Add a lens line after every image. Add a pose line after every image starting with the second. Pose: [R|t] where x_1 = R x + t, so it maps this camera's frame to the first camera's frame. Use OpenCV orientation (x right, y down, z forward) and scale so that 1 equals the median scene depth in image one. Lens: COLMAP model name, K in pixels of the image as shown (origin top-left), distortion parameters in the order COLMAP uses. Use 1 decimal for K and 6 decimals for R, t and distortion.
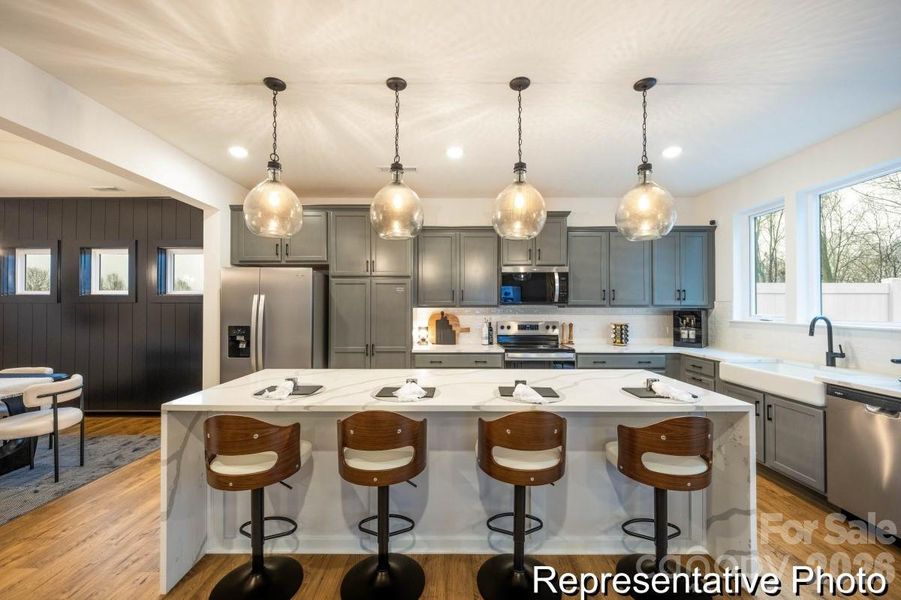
lens RADIAL K [[338.9, 0, 449.6], [0, 338.9, 294.4], [0, 0, 1]] dist [-0.000101, -0.000015]
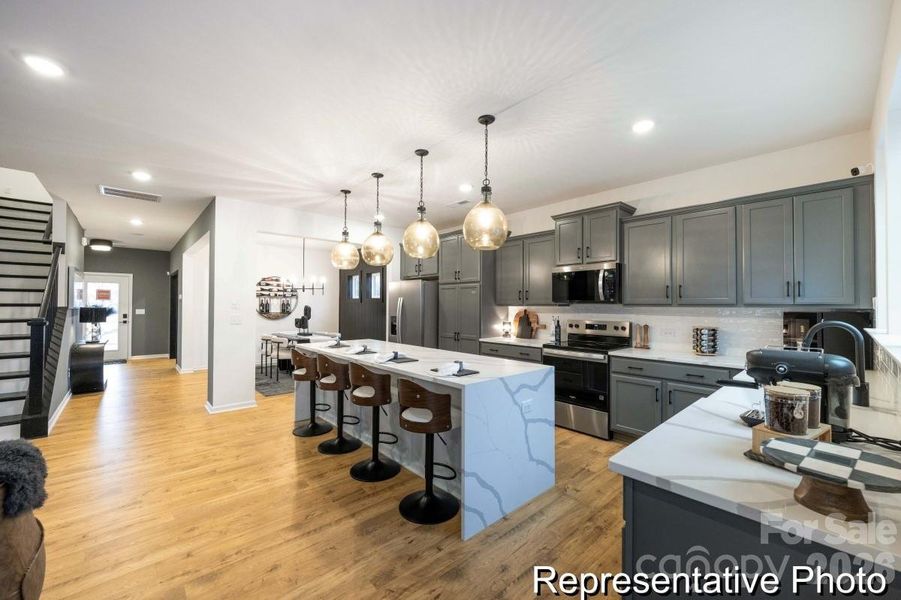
lens RADIAL K [[357.2, 0, 445.3], [0, 357.2, 298.4], [0, 0, 1]] dist [0.000008, 0.000178]
pose [[0.681395, -0.009784, -0.731851, 0.715465], [0.021772, 0.999739, 0.006906, -0.000379], [0.731592, -0.020640, 0.681430, -0.002912]]
